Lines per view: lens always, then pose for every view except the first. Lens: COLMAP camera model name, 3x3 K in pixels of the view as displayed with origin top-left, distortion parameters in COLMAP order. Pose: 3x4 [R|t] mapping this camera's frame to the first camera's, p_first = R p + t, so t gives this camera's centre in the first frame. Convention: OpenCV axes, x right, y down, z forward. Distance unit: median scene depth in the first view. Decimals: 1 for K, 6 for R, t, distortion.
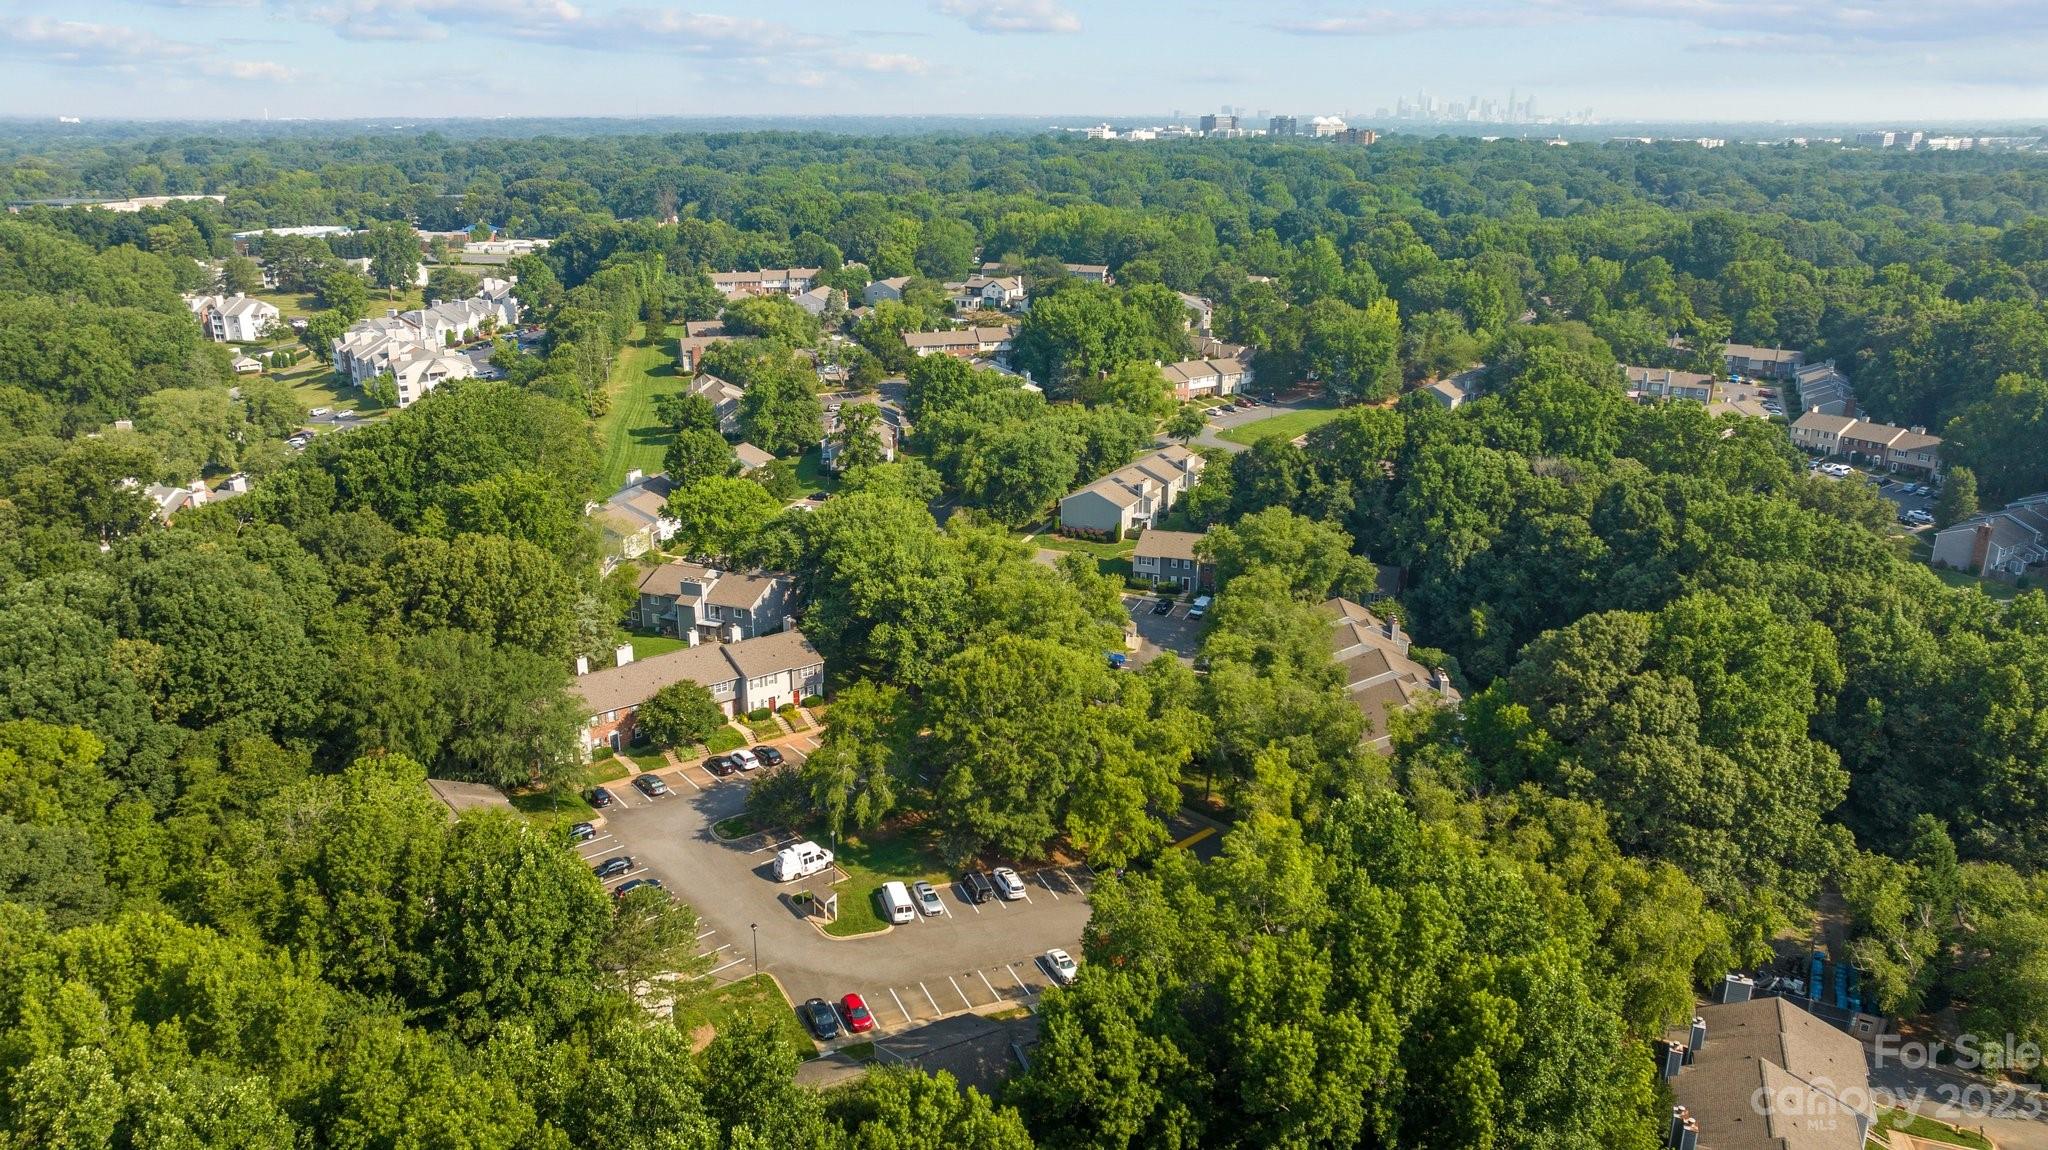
lens RADIAL K [[1437.7, 0, 1024.0], [0, 1437.7, 575.0], [0, 0, 1]] dist [-0.020959, -0.001891]
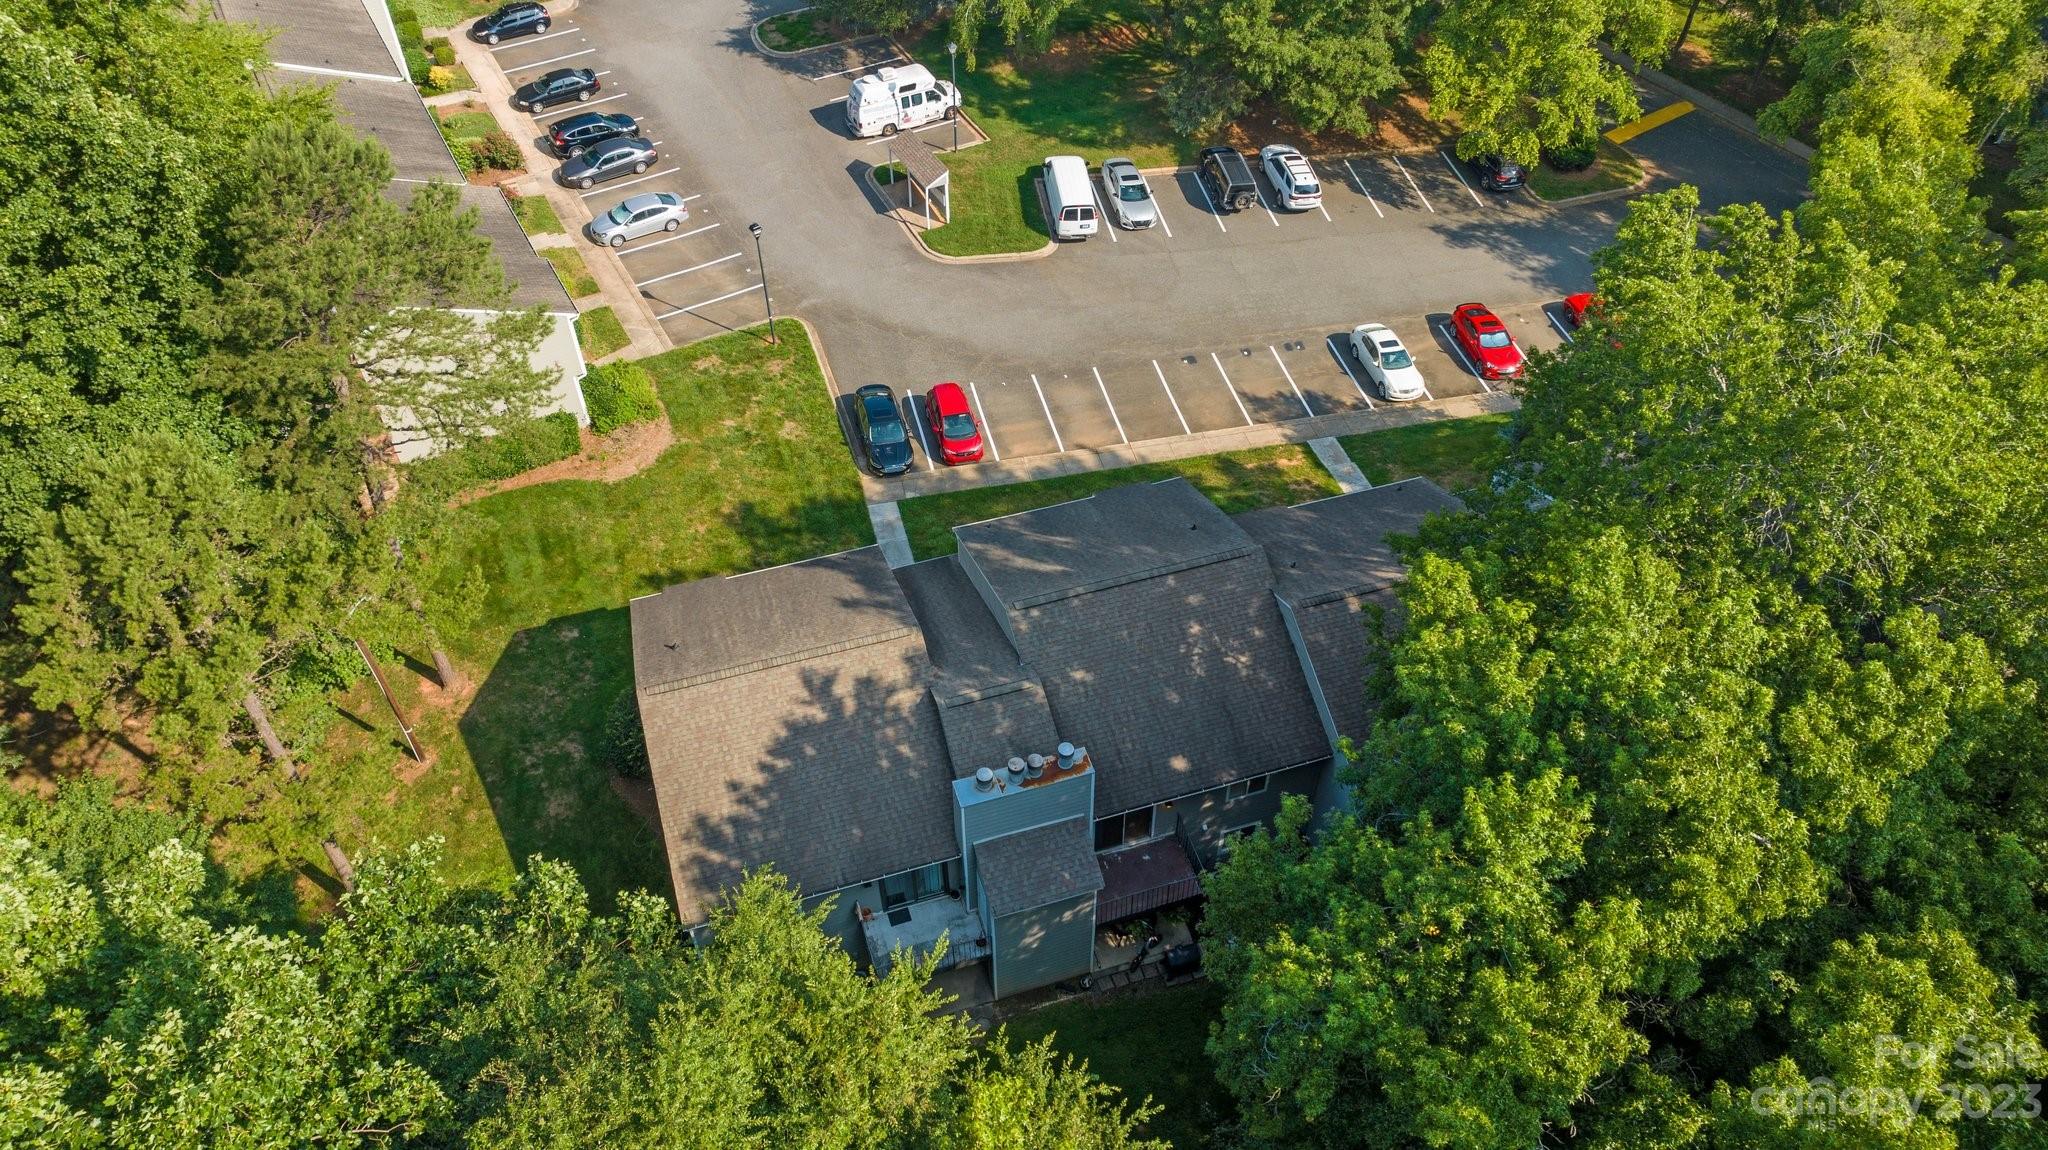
lens RADIAL K [[1437.7, 0, 1024.0], [0, 1437.7, 575.0], [0, 0, 1]] dist [-0.020959, -0.001891]
pose [[0.983646, 0.122845, -0.131714, -0.015756], [-0.044477, 0.874325, 0.483299, 0.078895], [0.174532, -0.469538, 0.865490, 0.391422]]
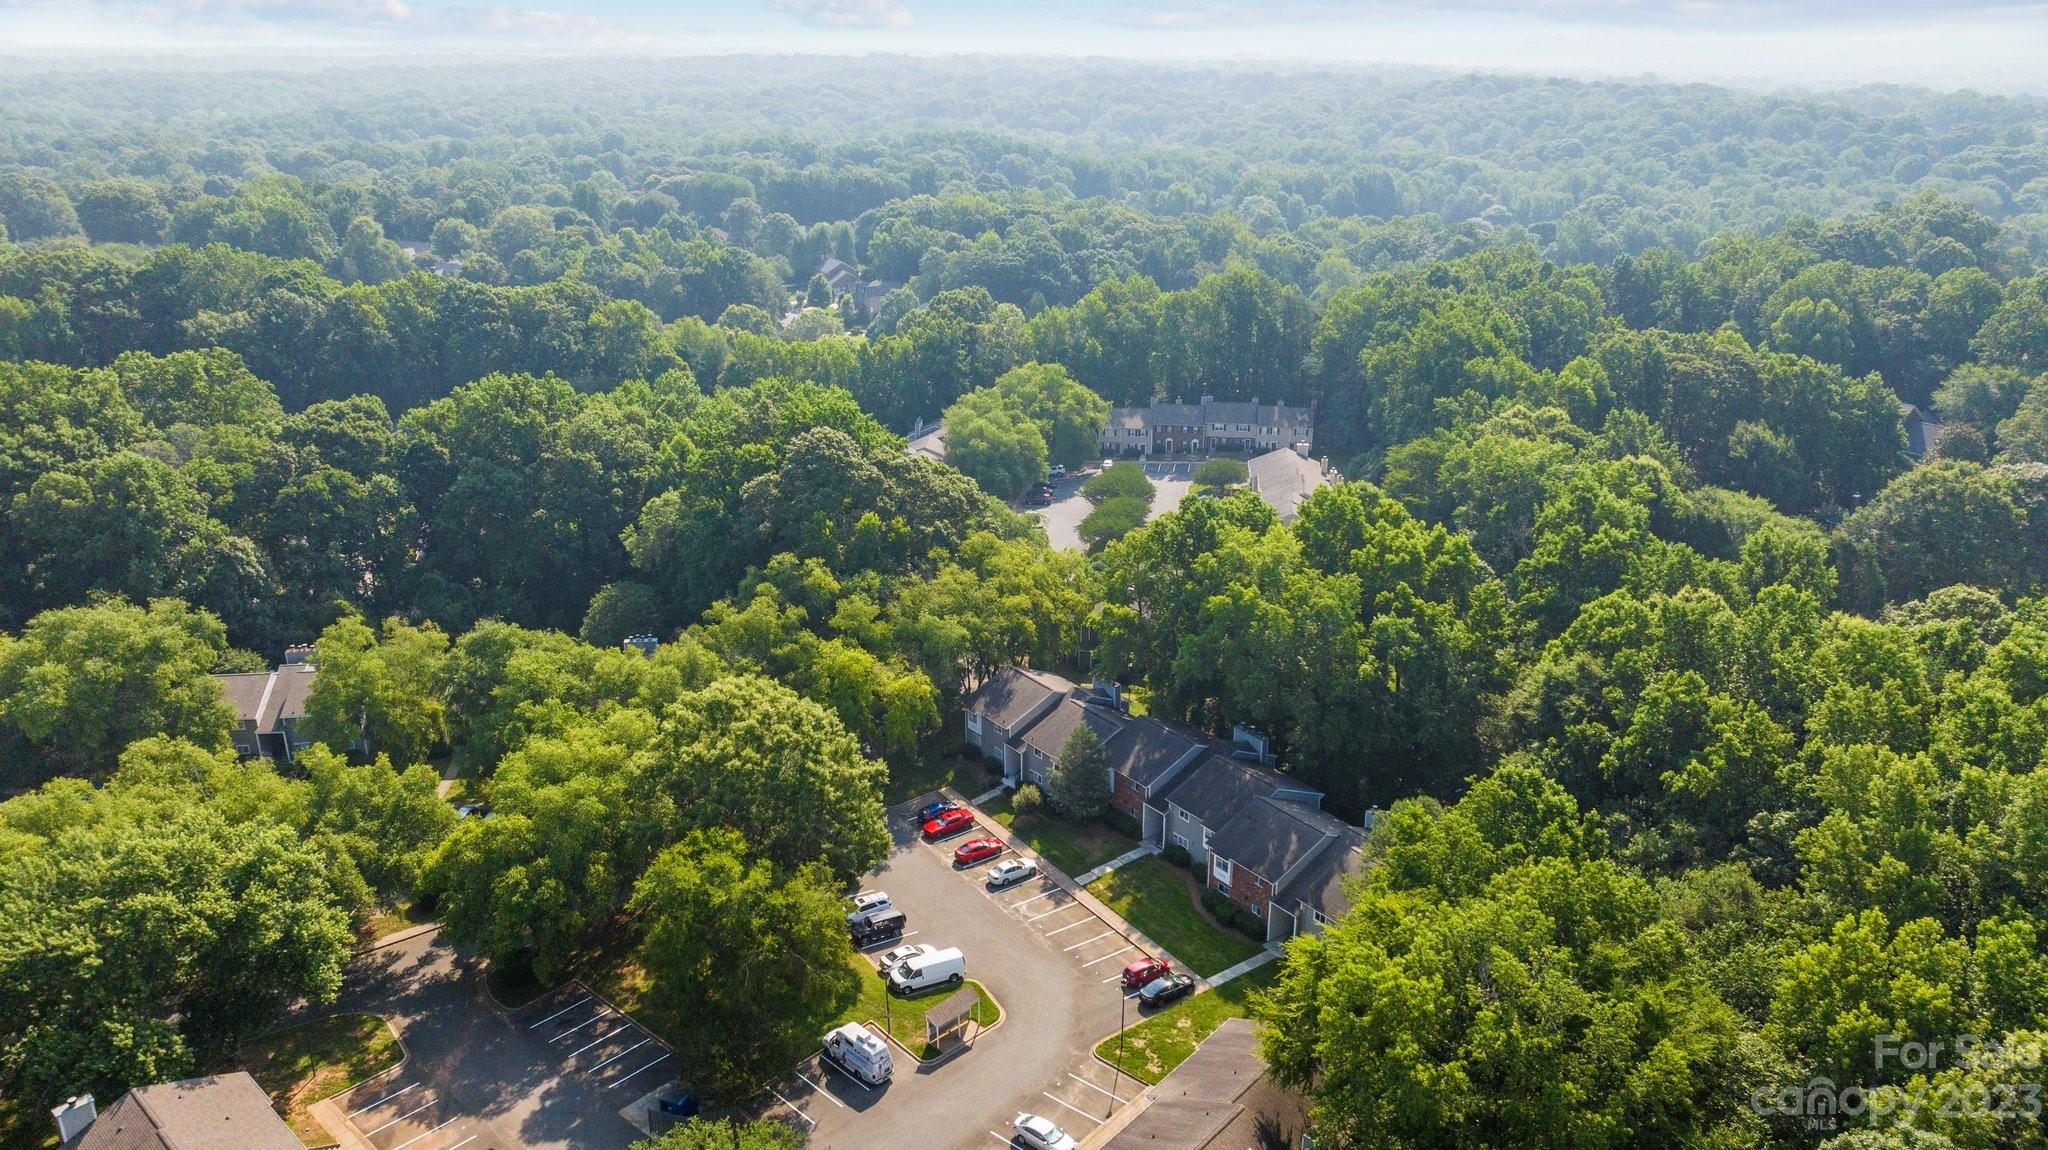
lens RADIAL K [[1448.1, 0, 1024.0], [0, 1448.1, 575.0], [0, 0, 1]] dist [-0.021260, -0.006017]
pose [[-0.155942, -0.346864, 0.924861, -0.636225], [0.310190, 0.871753, 0.379248, -0.220719], [-0.937798, 0.346023, -0.028349, 0.715404]]
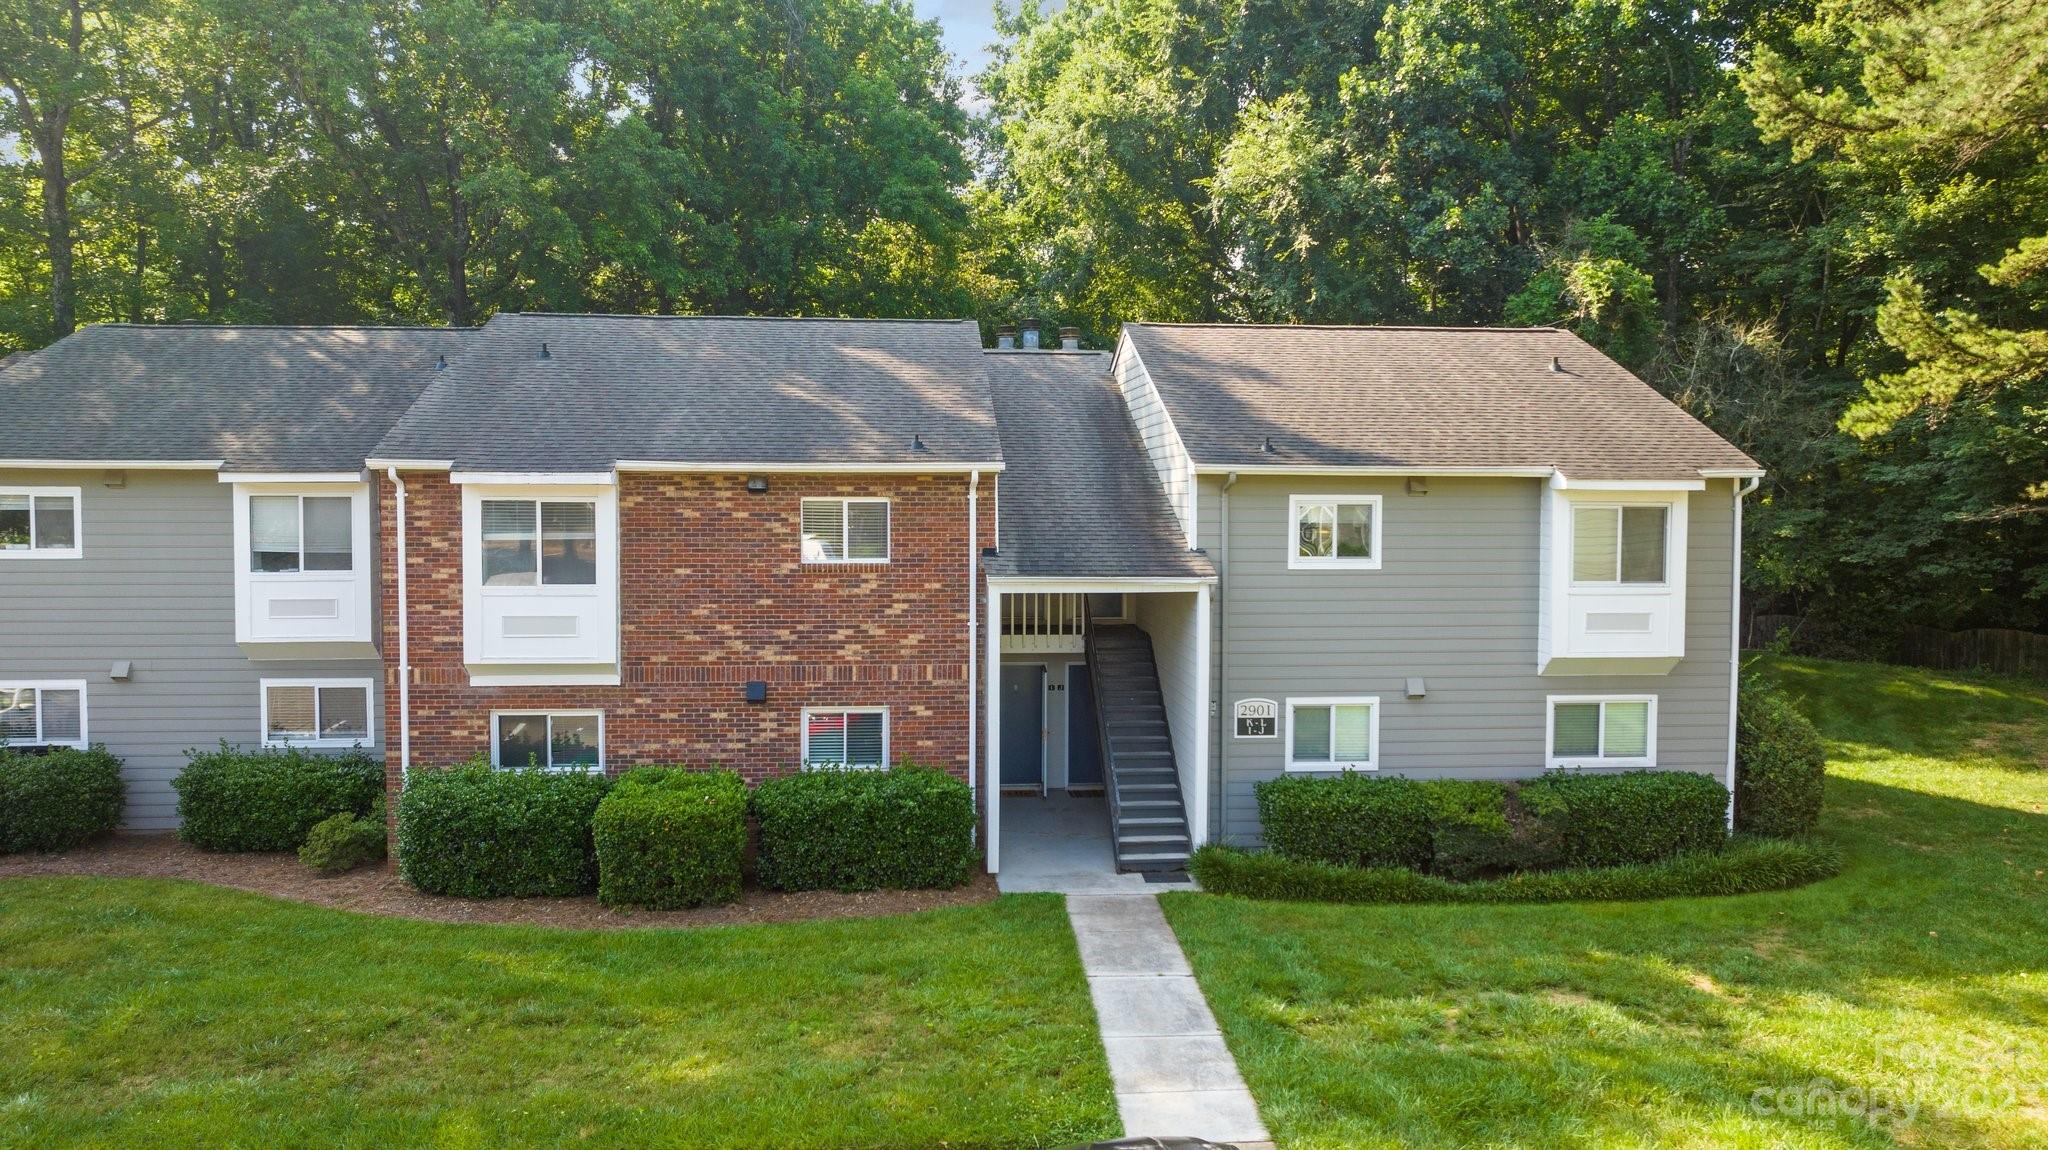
lens RADIAL K [[1437.7, 0, 1024.0], [0, 1437.7, 575.0], [0, 0, 1]] dist [-0.020959, -0.001891]
pose [[-0.926152, -0.032262, 0.375767, -0.110973], [0.108123, 0.931801, 0.346492, 0.176659], [-0.361318, 0.361533, -0.859501, 0.733204]]
